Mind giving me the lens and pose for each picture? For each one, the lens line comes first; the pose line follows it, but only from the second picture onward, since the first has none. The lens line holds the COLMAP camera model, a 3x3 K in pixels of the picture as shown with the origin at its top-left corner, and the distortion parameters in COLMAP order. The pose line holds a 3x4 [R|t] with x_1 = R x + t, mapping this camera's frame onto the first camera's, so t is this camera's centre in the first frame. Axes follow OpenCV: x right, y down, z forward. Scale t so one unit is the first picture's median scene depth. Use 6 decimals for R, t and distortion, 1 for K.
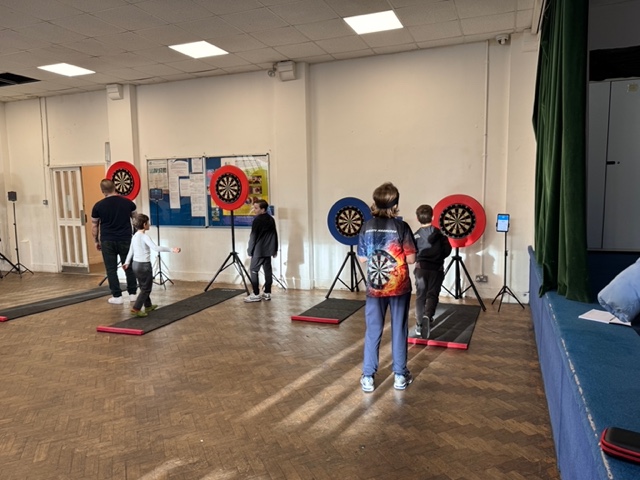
lens RADIAL K [[464.4, 0, 325.0], [0, 464.4, 250.8], [0, 0, 1]] dist [0.048021, -0.046553]
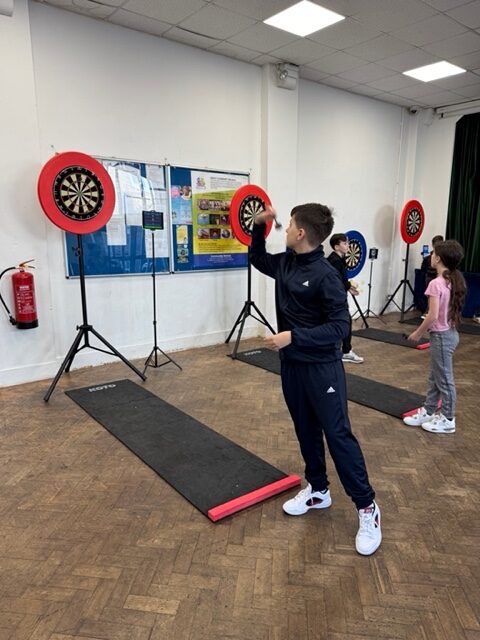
lens RADIAL K [[464.4, 0, 246.7], [0, 464.4, 331.5], [0, 0, 1]] dist [0.048021, -0.046553]
pose [[0.491033, -0.162348, 0.855880, -0.986751], [0.100437, 0.986480, 0.129498, -0.053789], [-0.865332, 0.022374, 0.500700, 0.705531]]
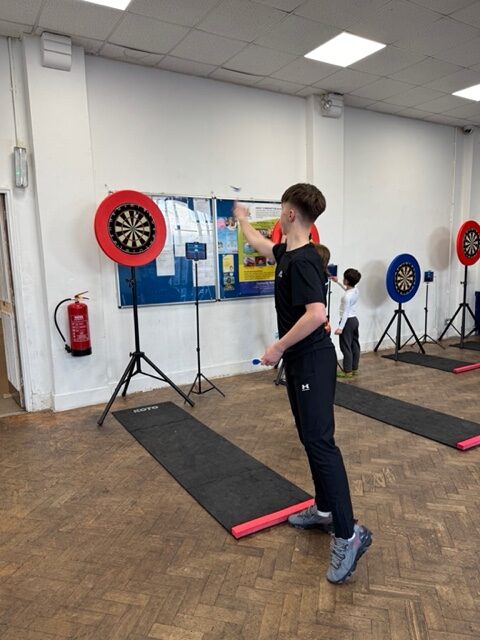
lens RADIAL K [[464.4, 0, 245.5], [0, 464.4, 333.2], [0, 0, 1]] dist [0.048021, -0.046553]
pose [[0.595652, -0.123998, 0.793614, -0.975867], [0.117364, 0.990845, 0.066727, -0.054955], [-0.794622, 0.053395, 0.604752, 0.684136]]
